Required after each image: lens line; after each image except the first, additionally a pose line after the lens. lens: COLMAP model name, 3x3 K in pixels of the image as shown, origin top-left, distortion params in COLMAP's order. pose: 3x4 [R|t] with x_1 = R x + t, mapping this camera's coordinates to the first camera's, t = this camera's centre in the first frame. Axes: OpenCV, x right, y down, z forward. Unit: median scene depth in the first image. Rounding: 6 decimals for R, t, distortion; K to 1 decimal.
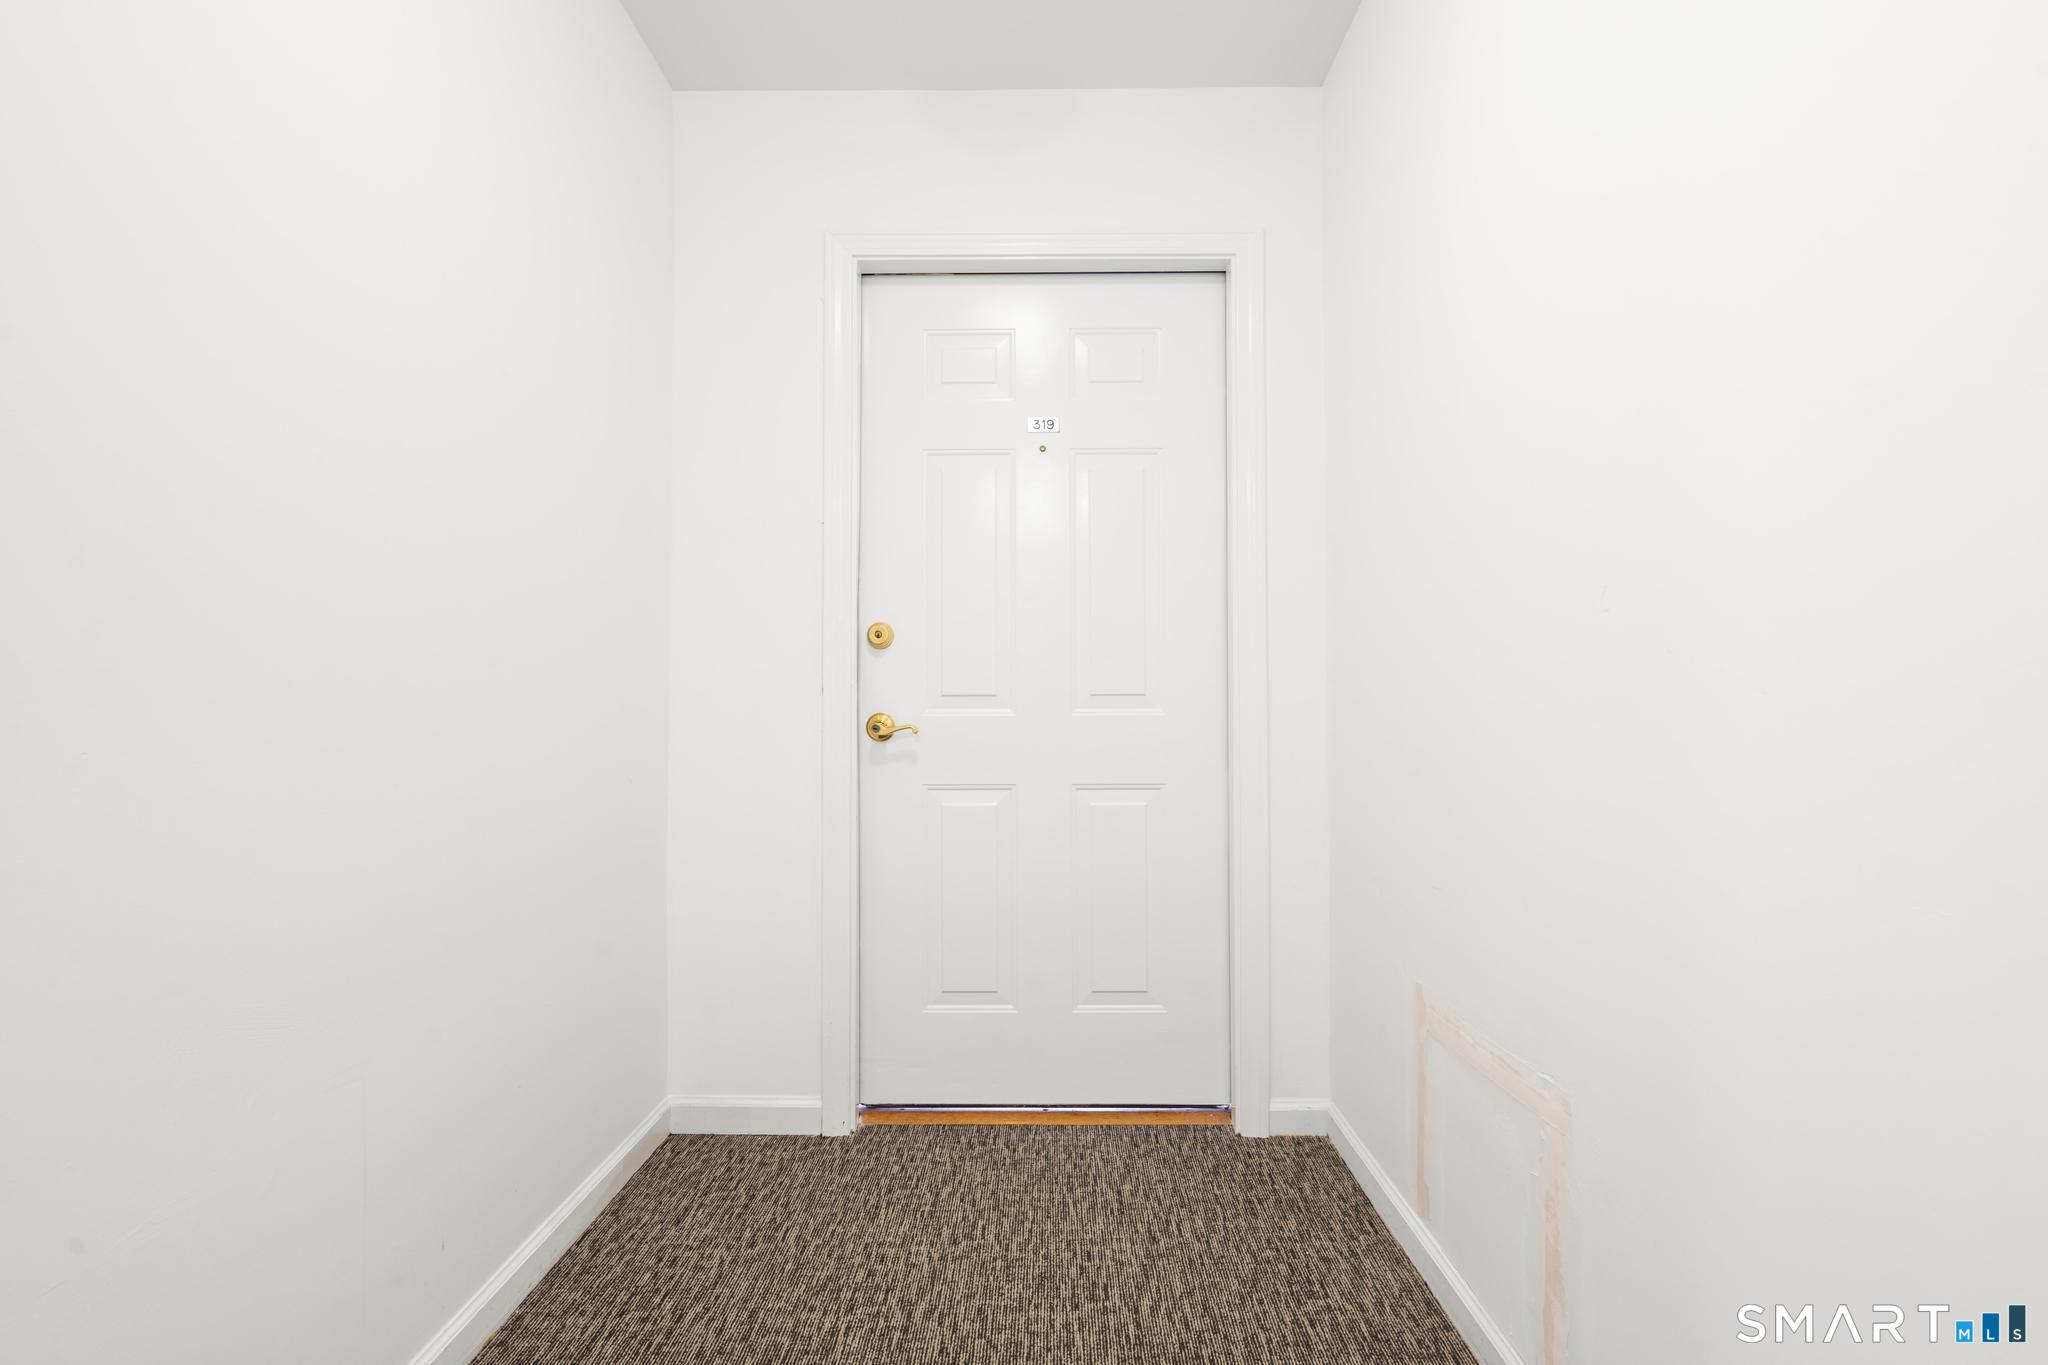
lens RADIAL K [[911.9, 0, 1031.1], [0, 911.9, 687.9], [0, 0, 1]] dist [-0.008221, 0.001641]
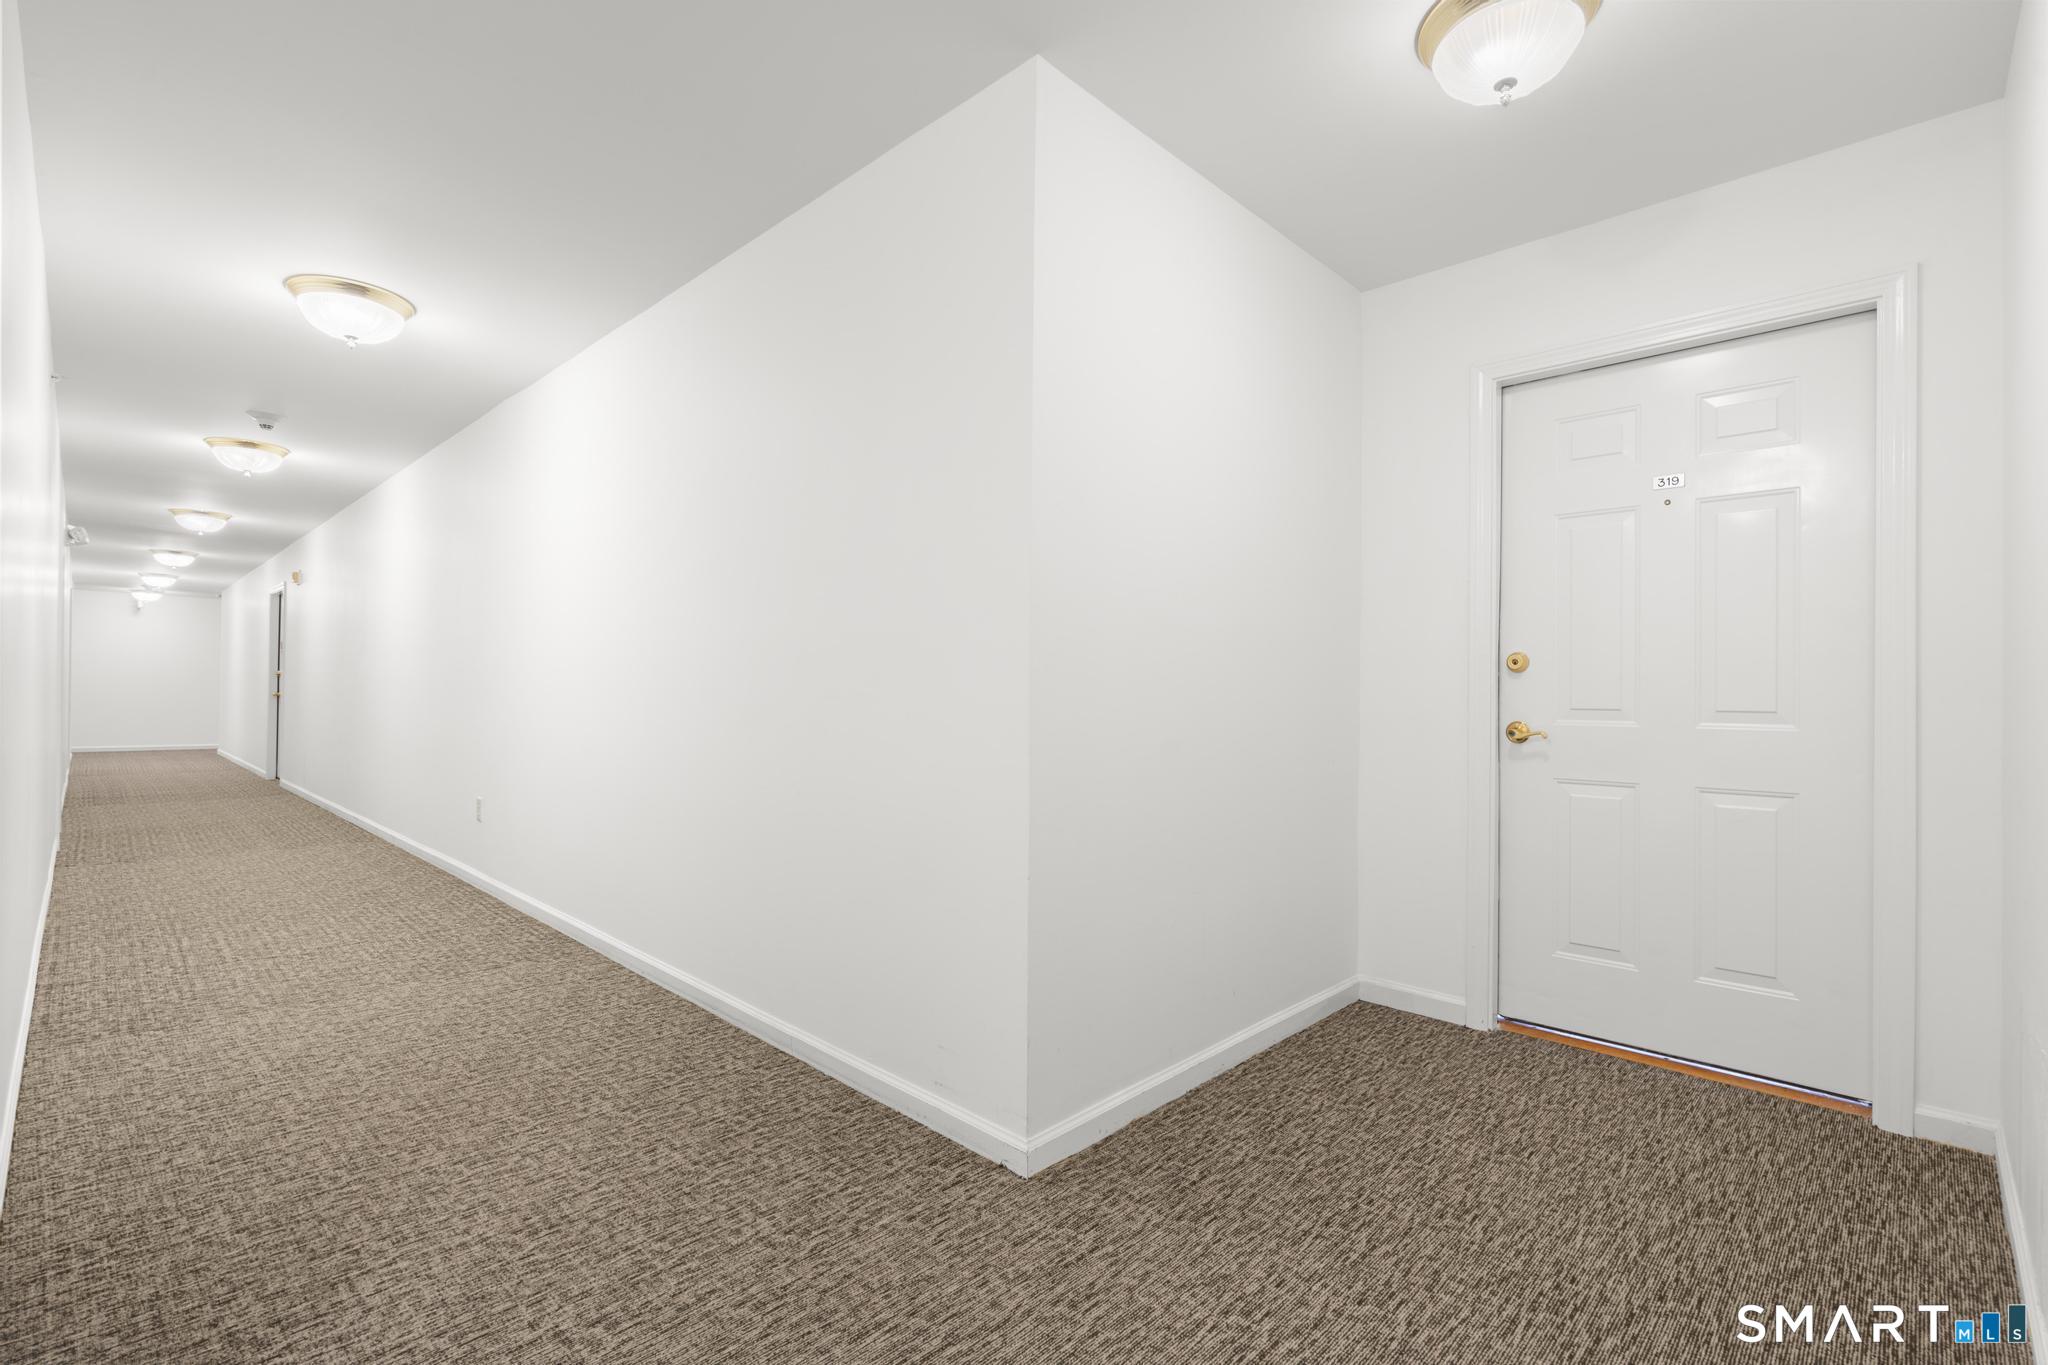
lens RADIAL K [[915.4, 0, 1031.8], [0, 915.4, 687.4], [0, 0, 1]] dist [-0.012376, 0.006283]
pose [[0.725926, 0.005084, -0.687754, 0.238375], [0.003721, 0.999929, 0.011319, -0.040039], [0.687762, -0.010776, 0.725856, -0.446613]]
